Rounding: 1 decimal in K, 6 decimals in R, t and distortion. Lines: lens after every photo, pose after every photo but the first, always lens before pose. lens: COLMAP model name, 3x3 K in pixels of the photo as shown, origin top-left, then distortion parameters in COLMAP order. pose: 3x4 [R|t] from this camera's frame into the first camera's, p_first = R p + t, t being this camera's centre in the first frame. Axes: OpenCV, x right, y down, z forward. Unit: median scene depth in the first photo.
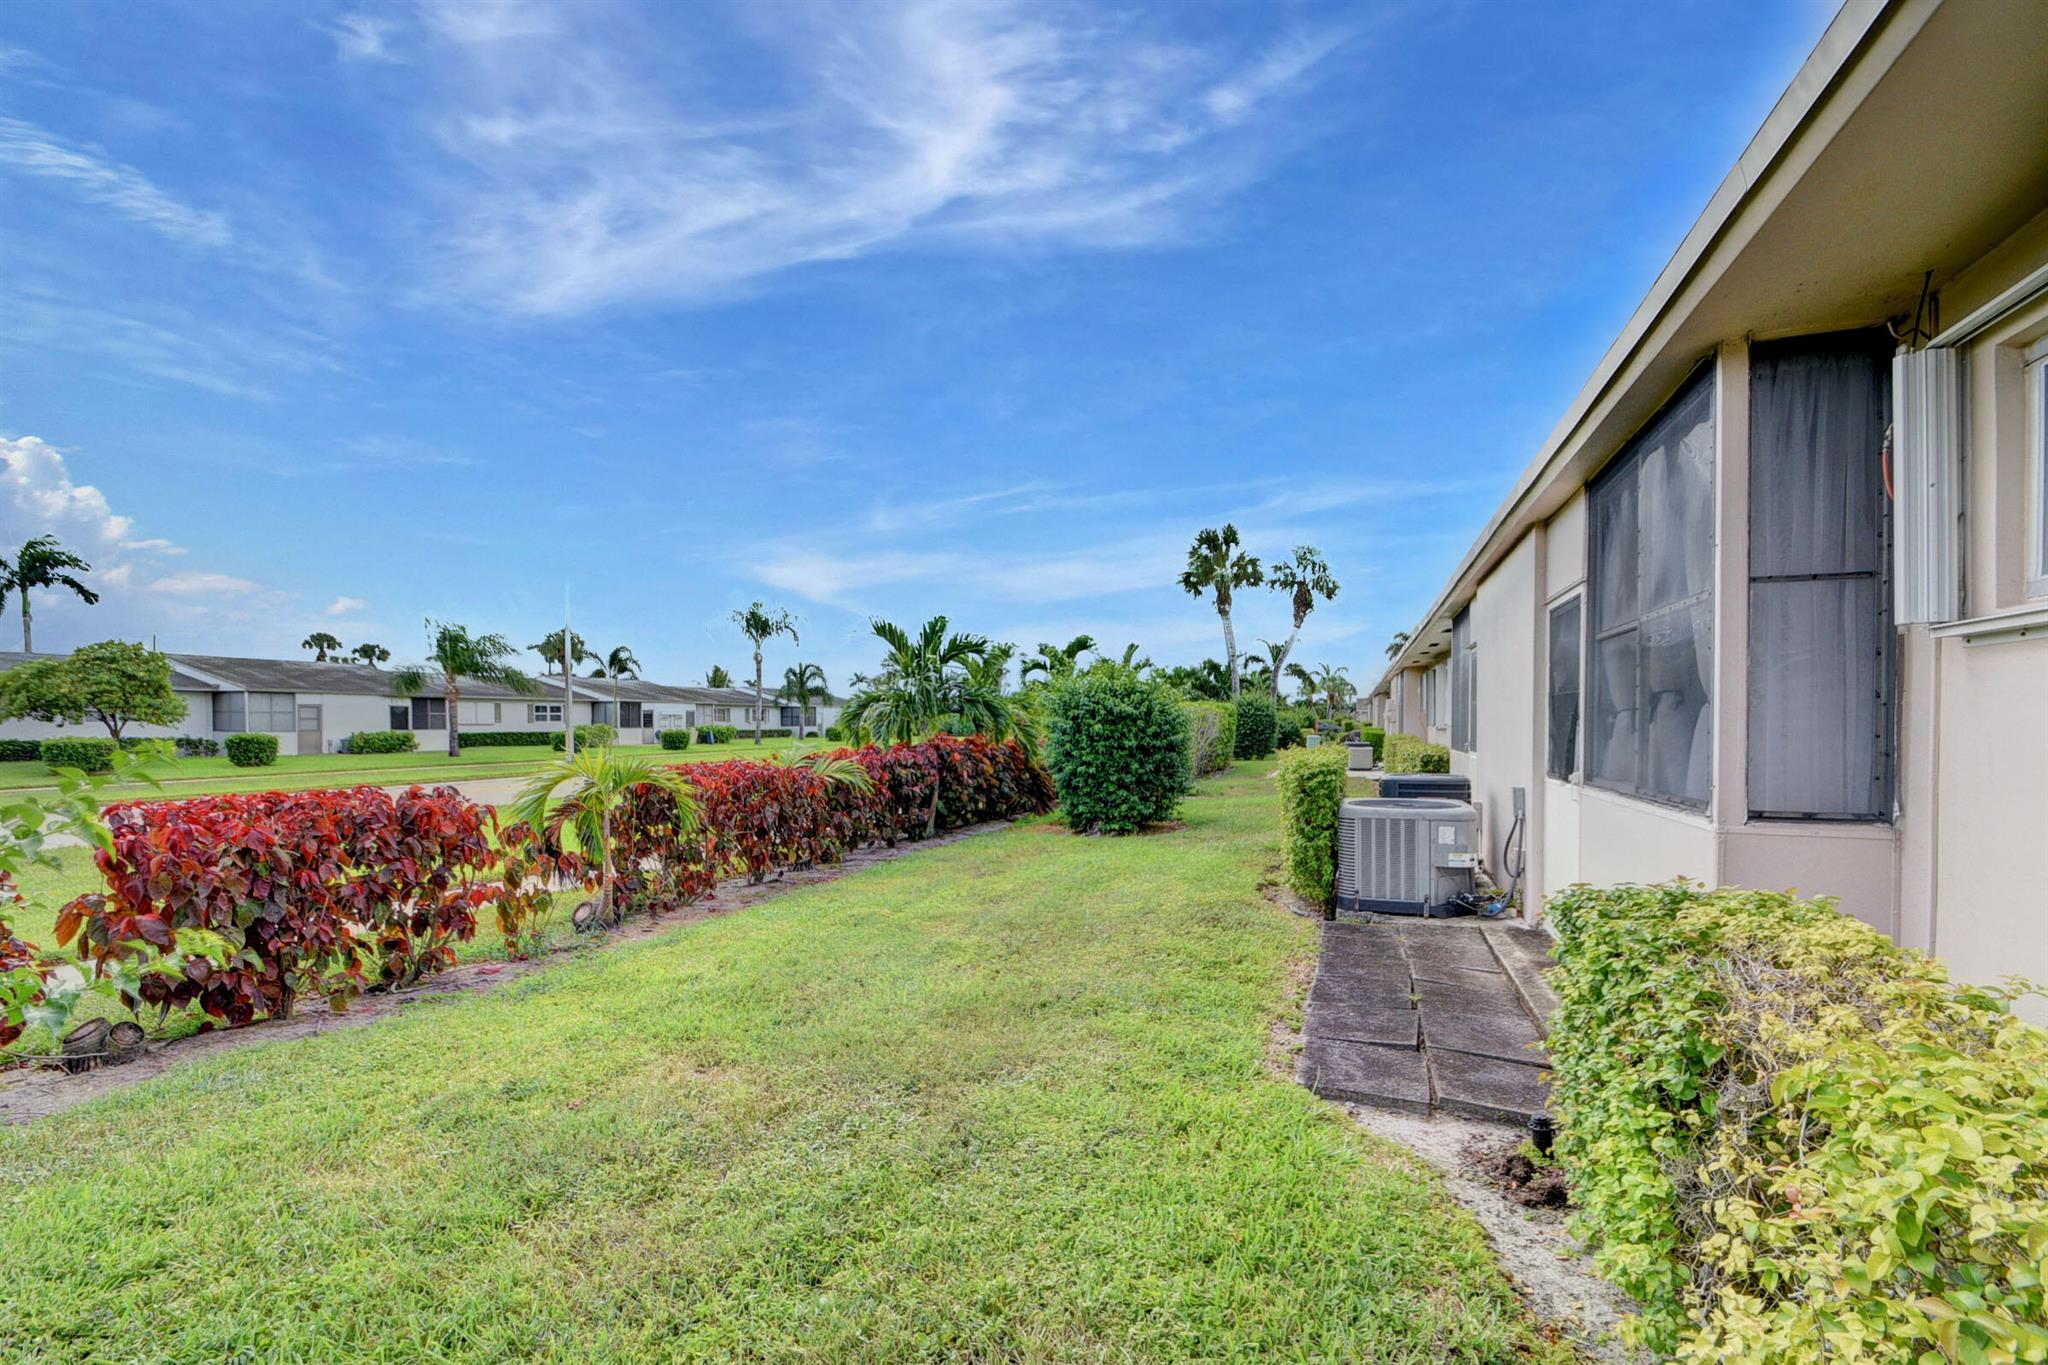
lens RADIAL K [[903.1, 0, 1014.3], [0, 903.1, 734.7], [0, 0, 1]] dist [0.011283, -0.015902]
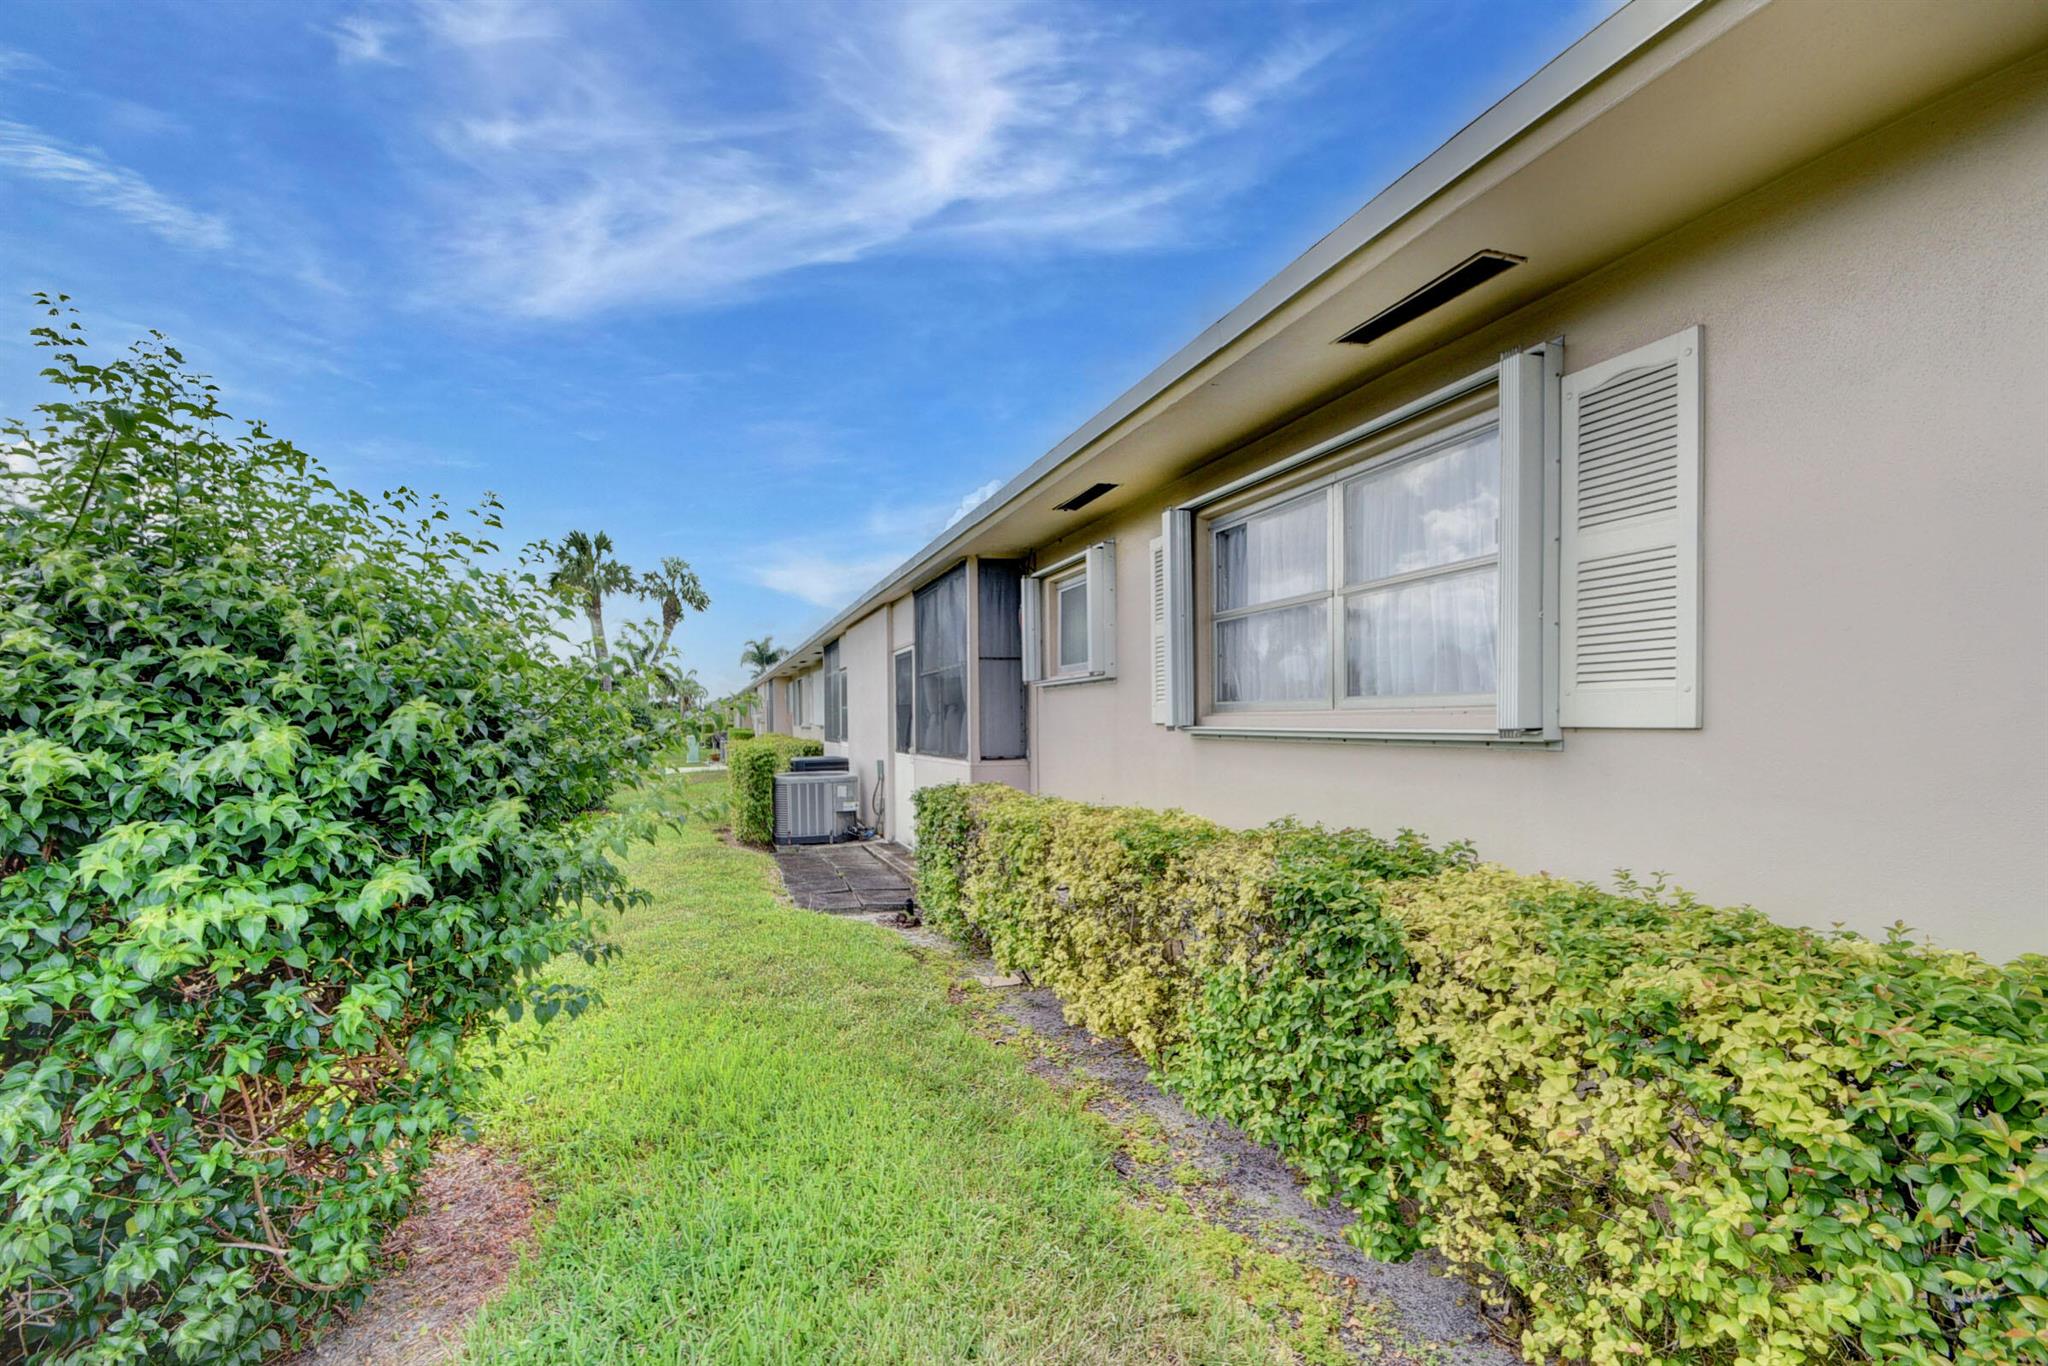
lens RADIAL K [[903.1, 0, 1014.3], [0, 903.1, 735.2], [0, 0, 1]] dist [0.011283, -0.015902]
pose [[0.769781, -0.017198, 0.638077, -0.311146], [0.018329, 0.999820, 0.004837, 0.009545], [-0.638045, 0.007972, 0.769958, -0.434929]]
